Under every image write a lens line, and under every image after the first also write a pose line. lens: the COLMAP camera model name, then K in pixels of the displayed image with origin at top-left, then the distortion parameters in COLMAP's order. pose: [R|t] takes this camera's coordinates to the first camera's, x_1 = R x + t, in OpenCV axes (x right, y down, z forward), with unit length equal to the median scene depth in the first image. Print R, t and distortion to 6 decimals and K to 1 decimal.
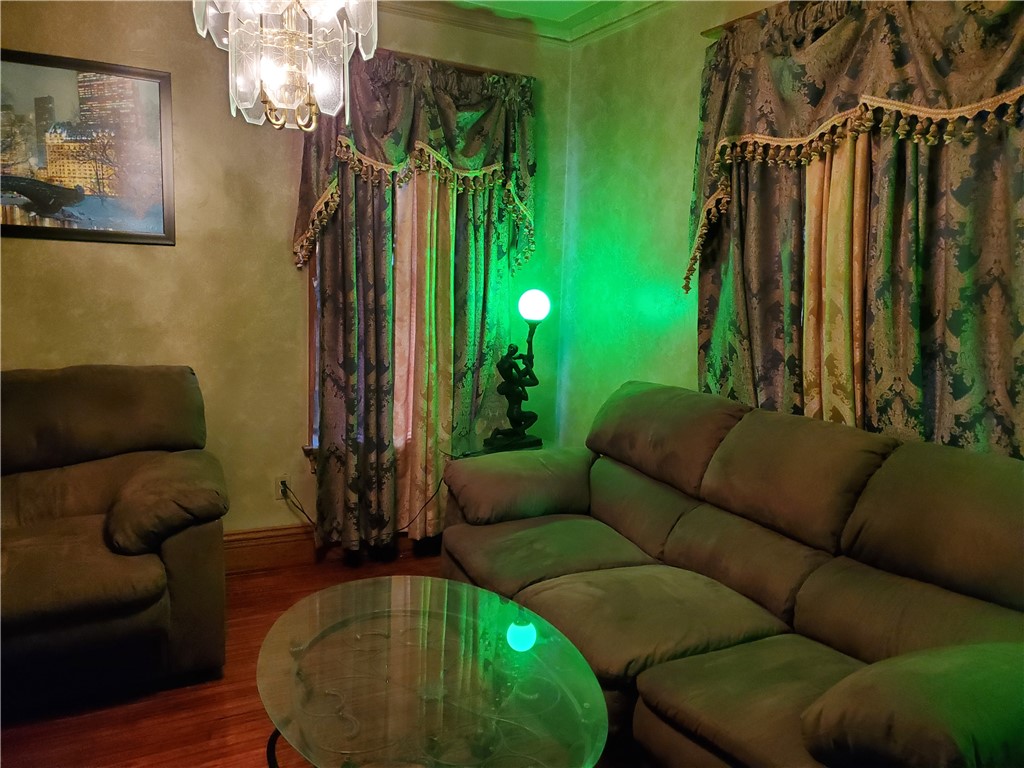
lens RADIAL K [[796.0, 0, 512.0], [0, 796.0, 384.0], [0, 0, 1]] dist [0.050338, 0.002513]
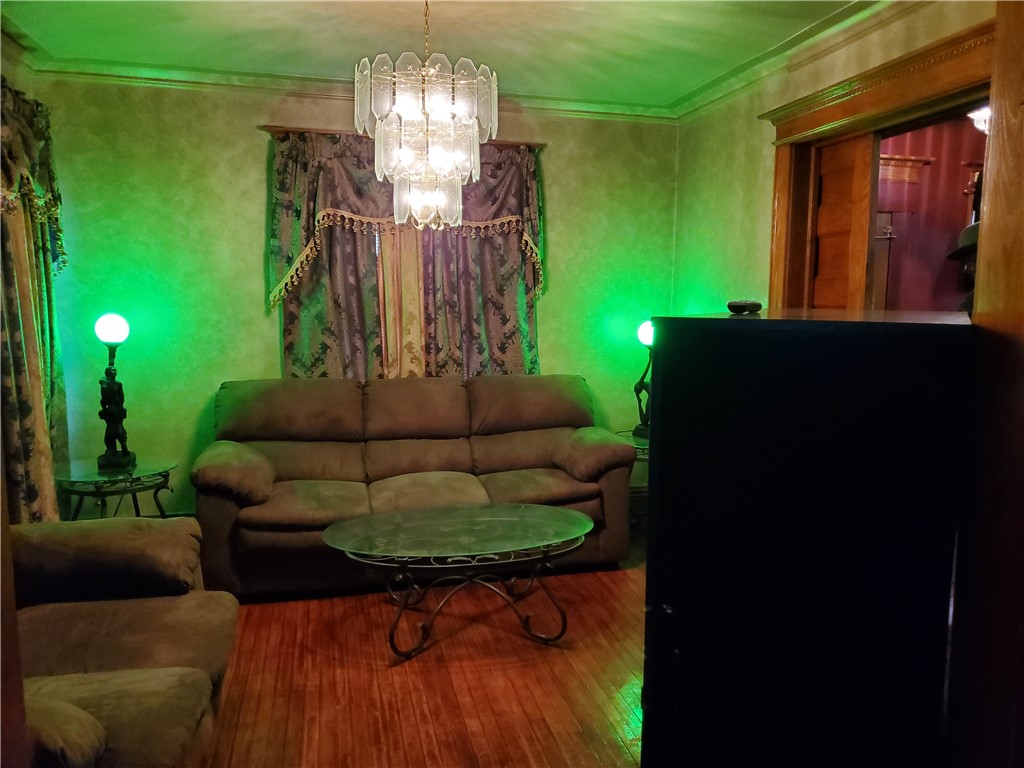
lens RADIAL K [[796.0, 0, 512.0], [0, 796.0, 384.0], [0, 0, 1]] dist [0.050338, 0.002513]
pose [[0.289073, -0.150012, 0.945480, -1.210656], [0.130602, 0.984591, 0.116287, -0.117131], [-0.948356, 0.089866, 0.304211, 0.234625]]
